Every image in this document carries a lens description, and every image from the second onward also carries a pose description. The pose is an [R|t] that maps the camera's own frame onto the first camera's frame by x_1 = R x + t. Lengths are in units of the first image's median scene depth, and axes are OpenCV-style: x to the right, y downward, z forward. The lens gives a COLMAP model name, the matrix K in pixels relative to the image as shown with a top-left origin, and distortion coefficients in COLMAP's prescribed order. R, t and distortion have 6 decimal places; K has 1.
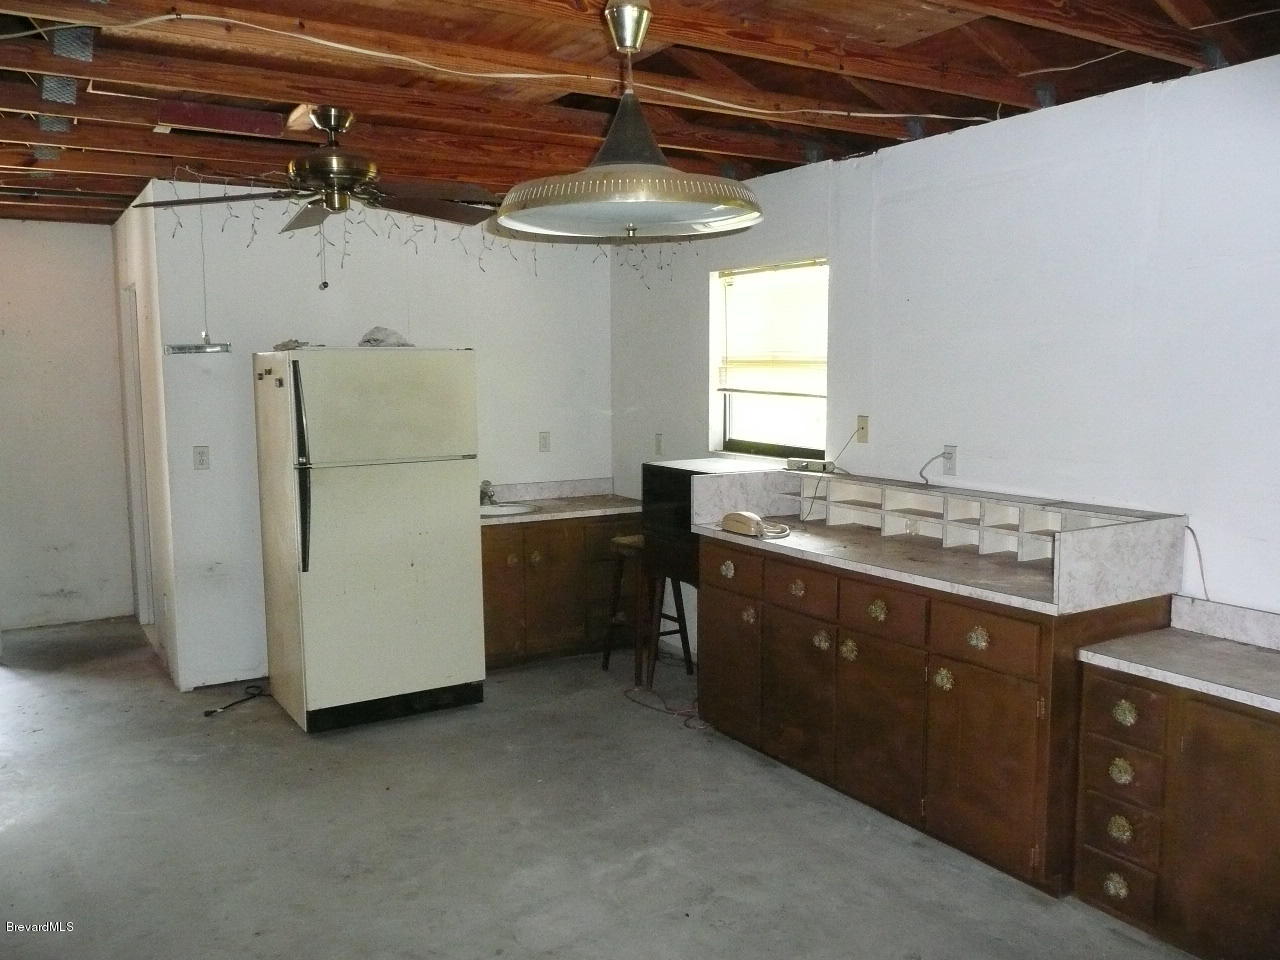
lens RADIAL K [[1072.3, 0, 652.2], [0, 1072.3, 471.2], [0, 0, 1]] dist [-0.041379, 0.042707]
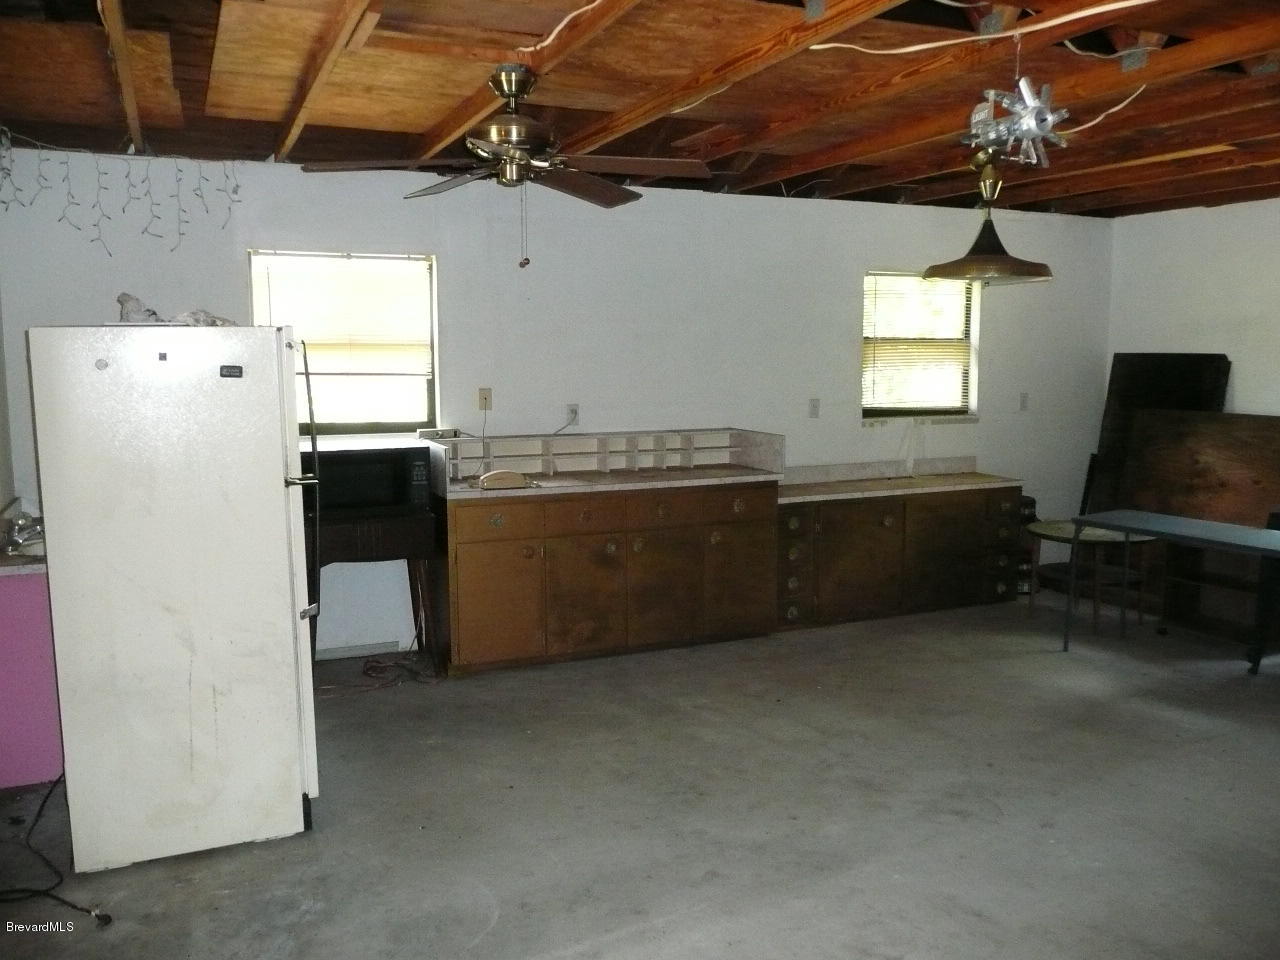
lens RADIAL K [[1072.3, 0, 653.4], [0, 1072.3, 488.4], [0, 0, 1]] dist [-0.041379, 0.042707]
pose [[0.141831, -0.124718, 0.982003, -1.251983], [0.100413, 0.988727, 0.111070, -0.068442], [-0.984785, 0.082853, 0.152755, 0.771348]]
